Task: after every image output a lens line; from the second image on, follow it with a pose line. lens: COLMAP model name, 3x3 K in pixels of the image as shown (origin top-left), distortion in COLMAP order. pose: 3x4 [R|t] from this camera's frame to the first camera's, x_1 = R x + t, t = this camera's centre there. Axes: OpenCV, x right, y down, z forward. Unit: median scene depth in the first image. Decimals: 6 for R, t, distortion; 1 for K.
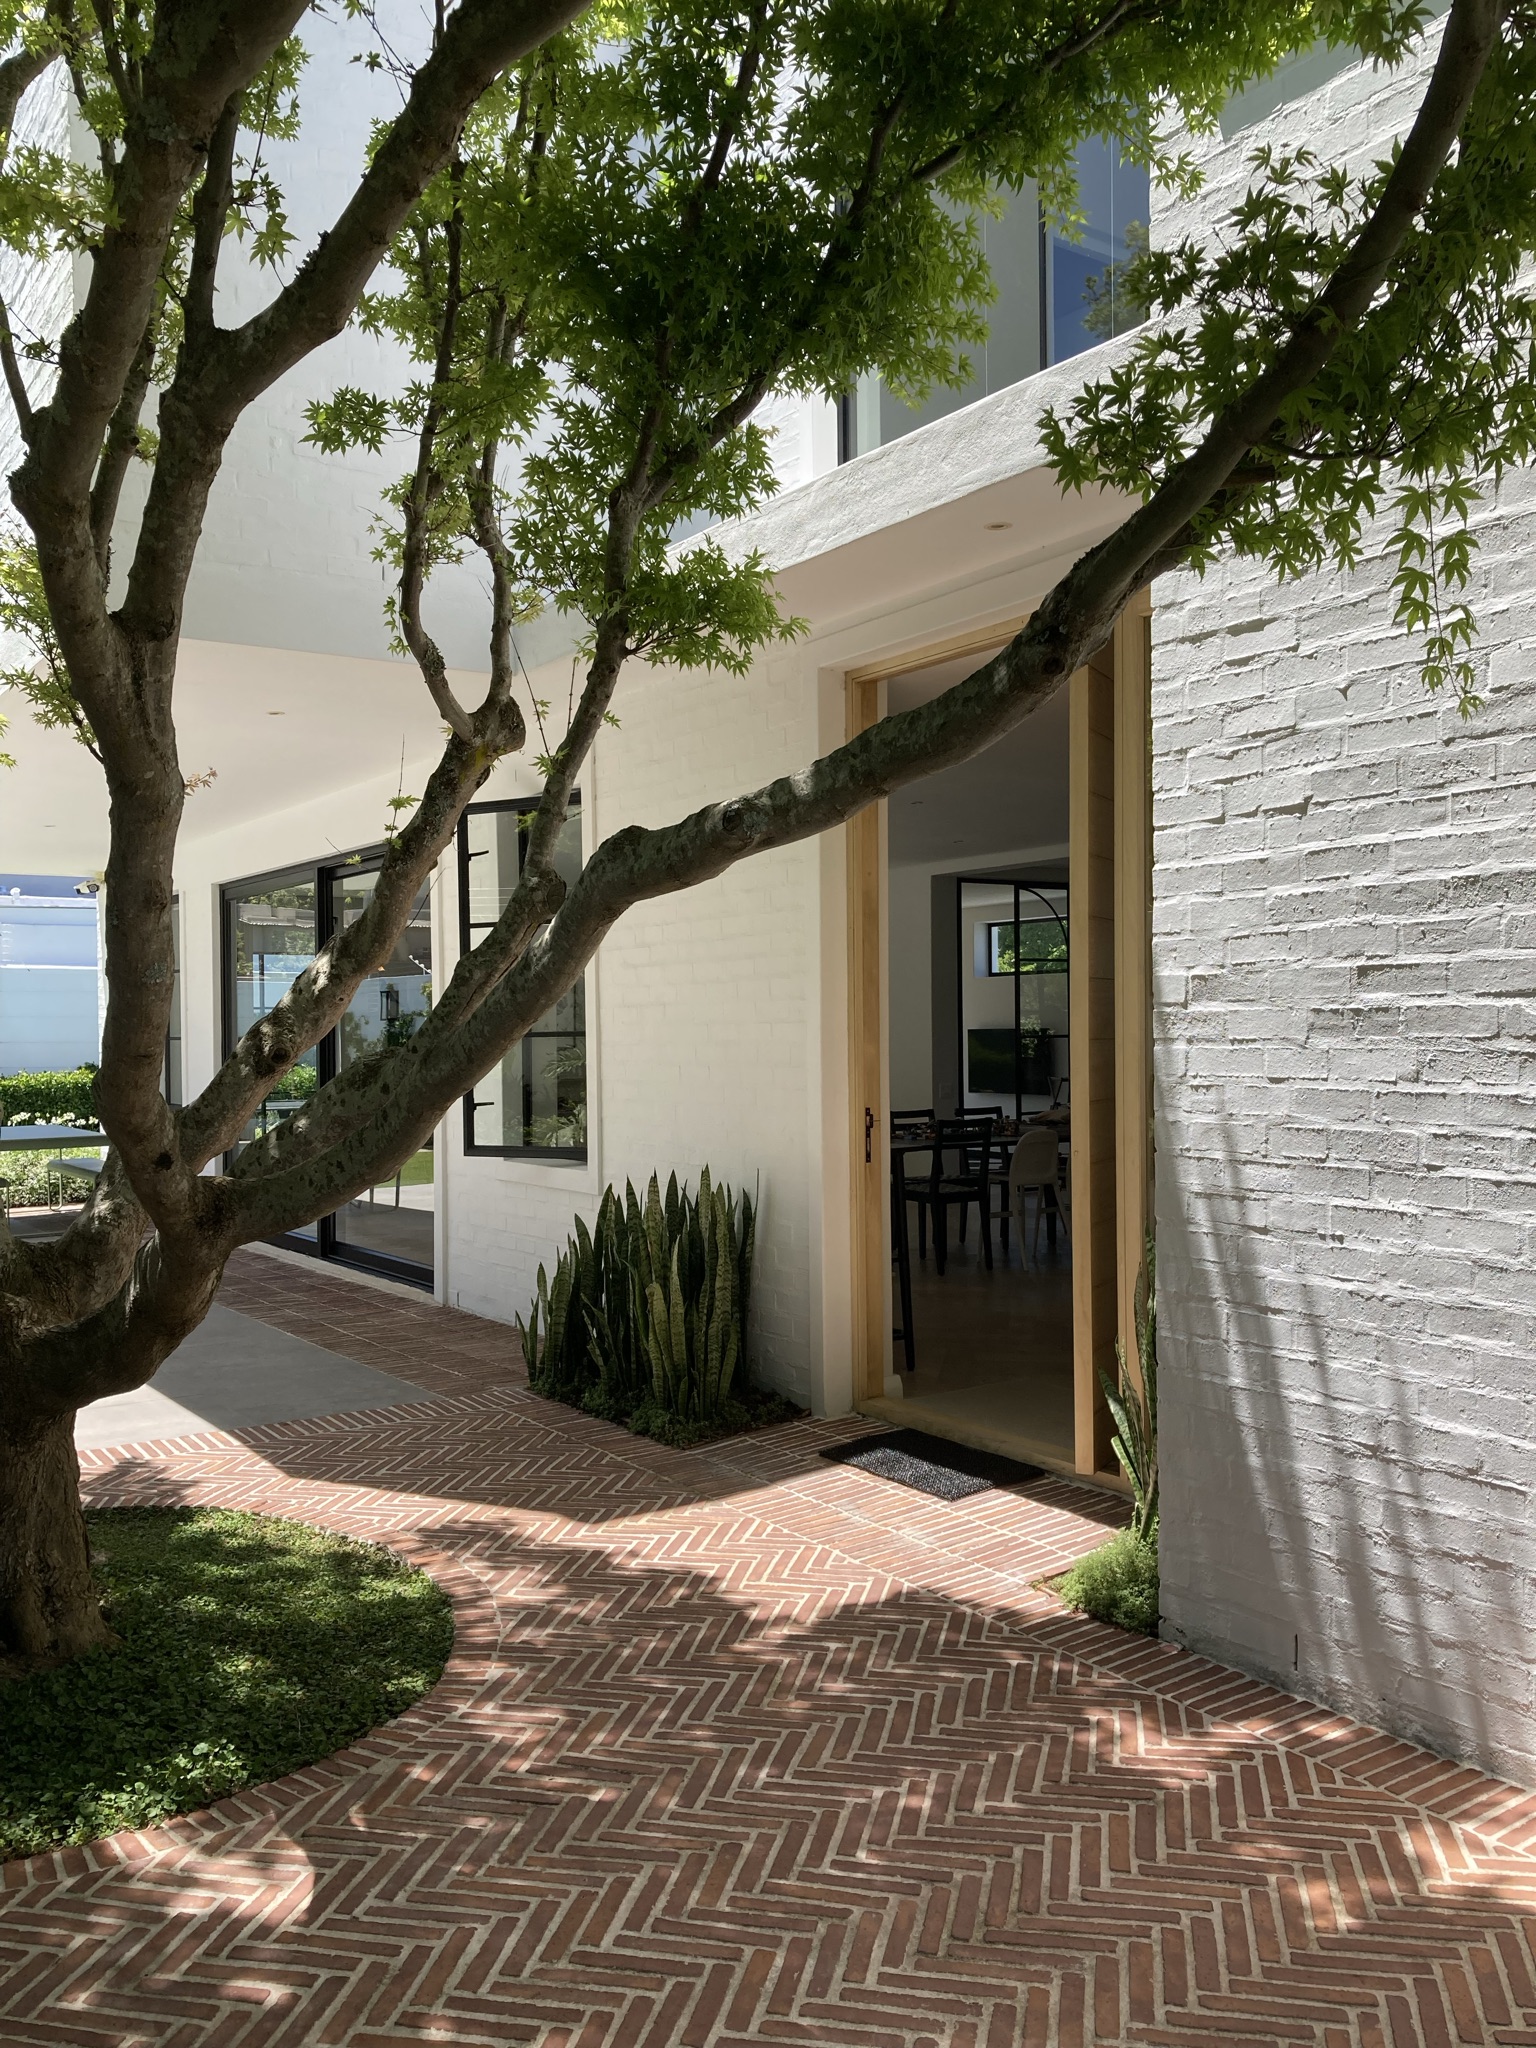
lens RADIAL K [[1668.4, 0, 767.5], [0, 1668.4, 1015.3], [0, 0, 1]] dist [0.068549, -0.107292]
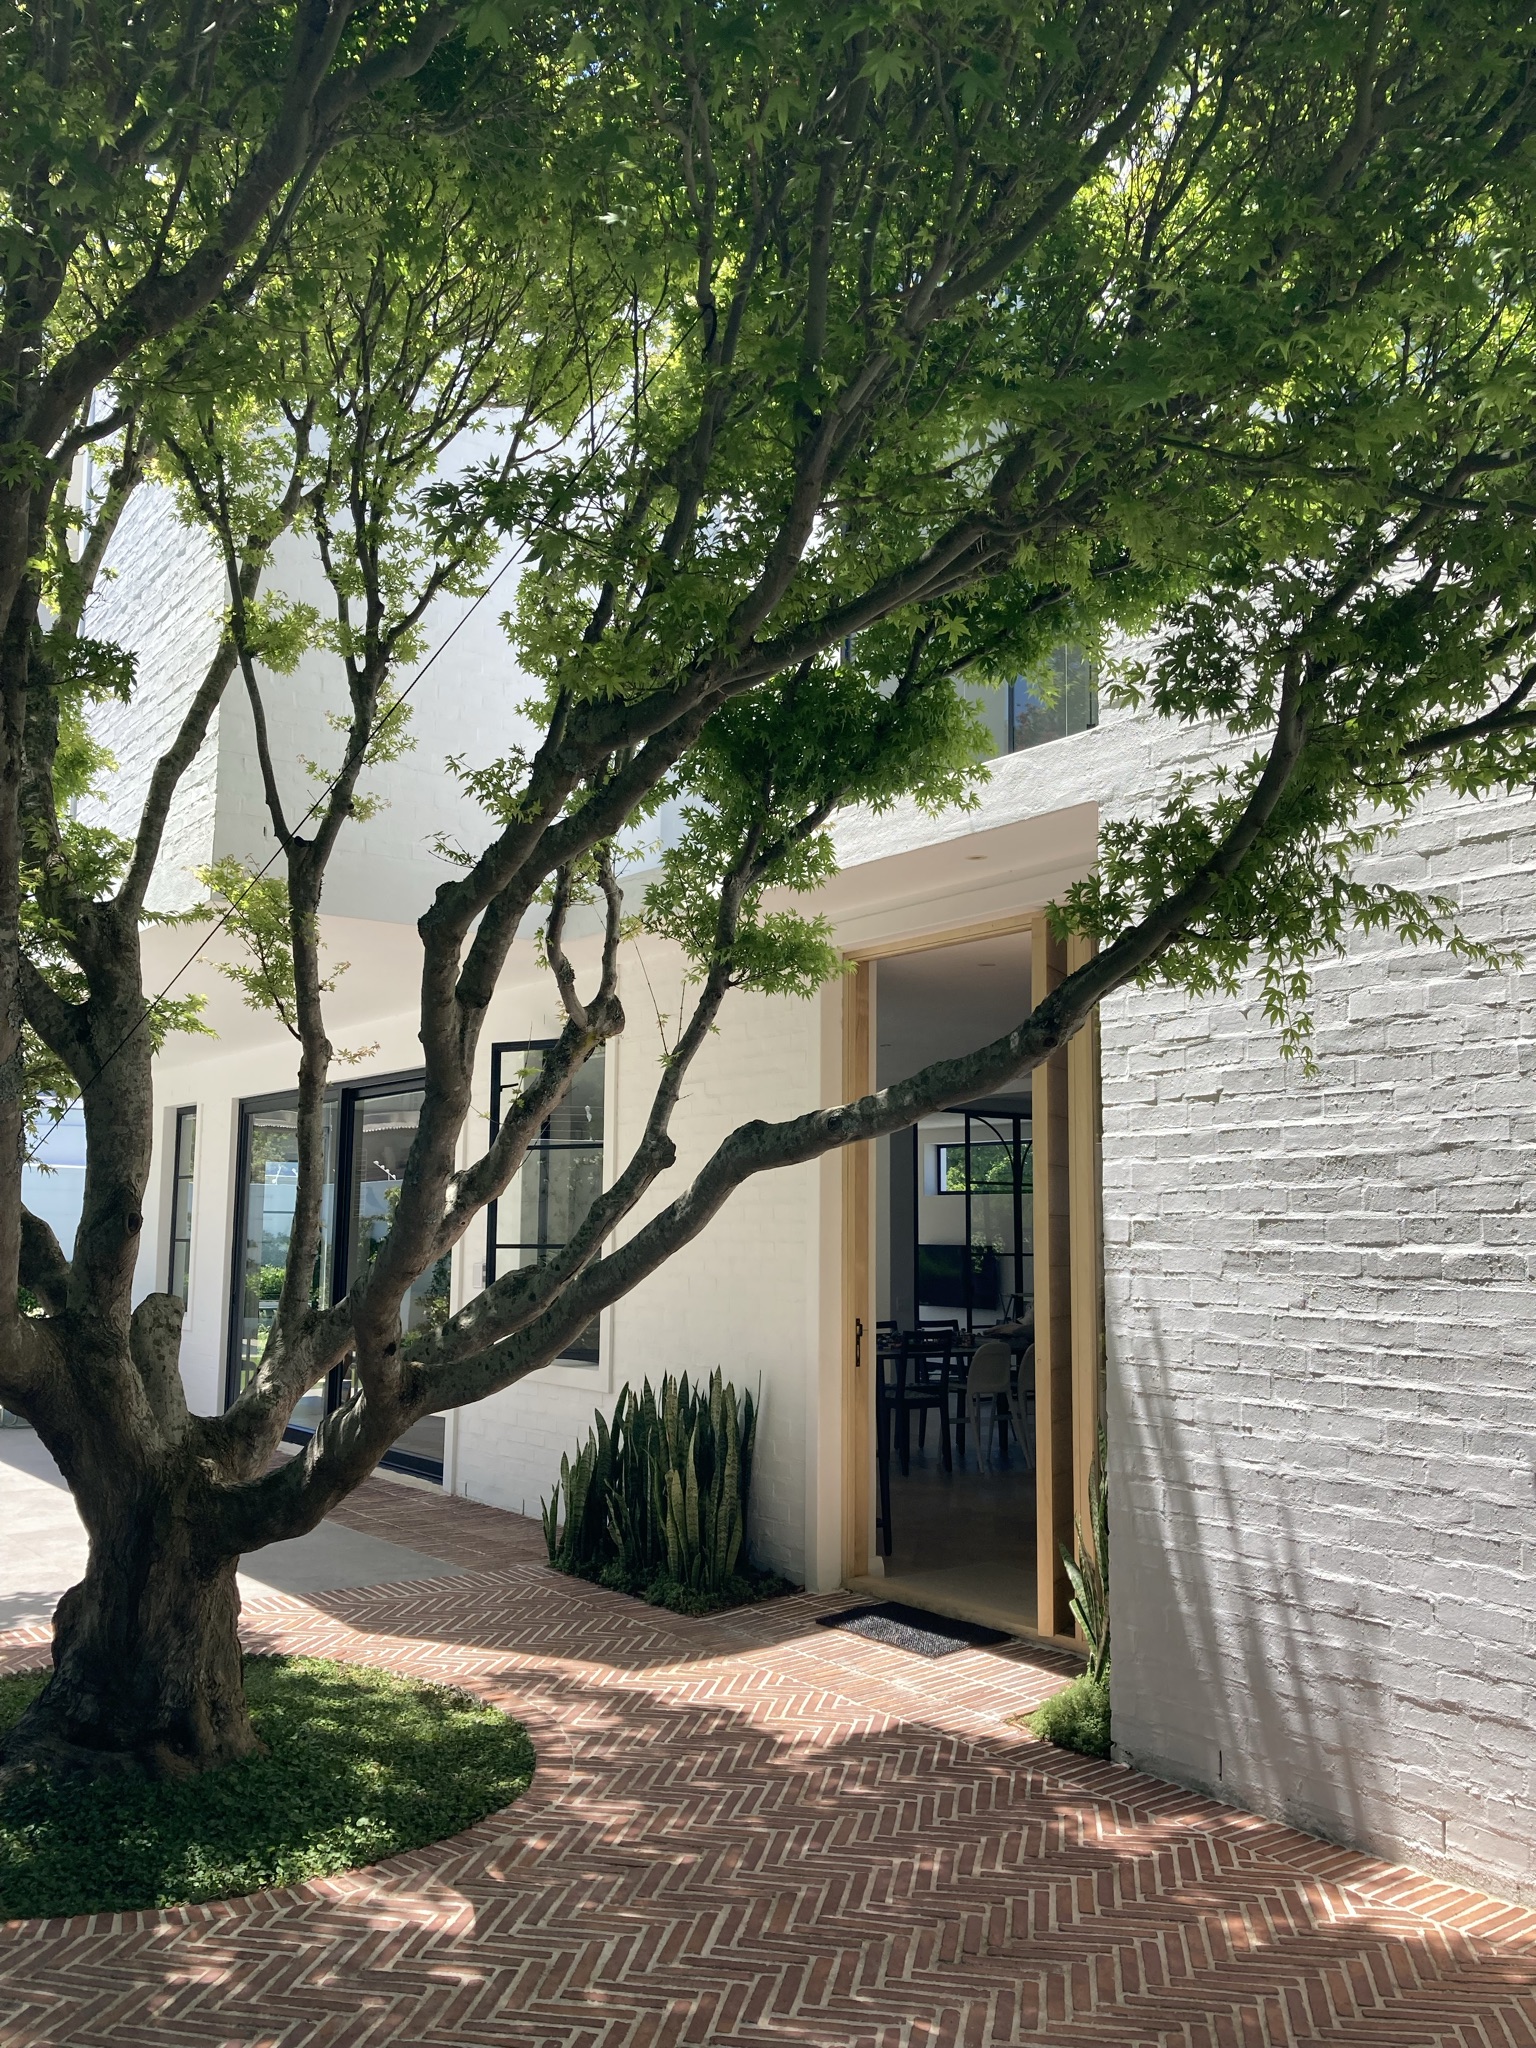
lens RADIAL K [[1649.6, 0, 739.2], [0, 1649.6, 1026.5], [0, 0, 1]] dist [0.072353, -0.103626]
pose [[0.999537, 0.024088, 0.018573, -0.087689], [-0.021727, 0.992749, -0.118226, -0.016569], [-0.021286, 0.117767, 0.992813, -0.314843]]
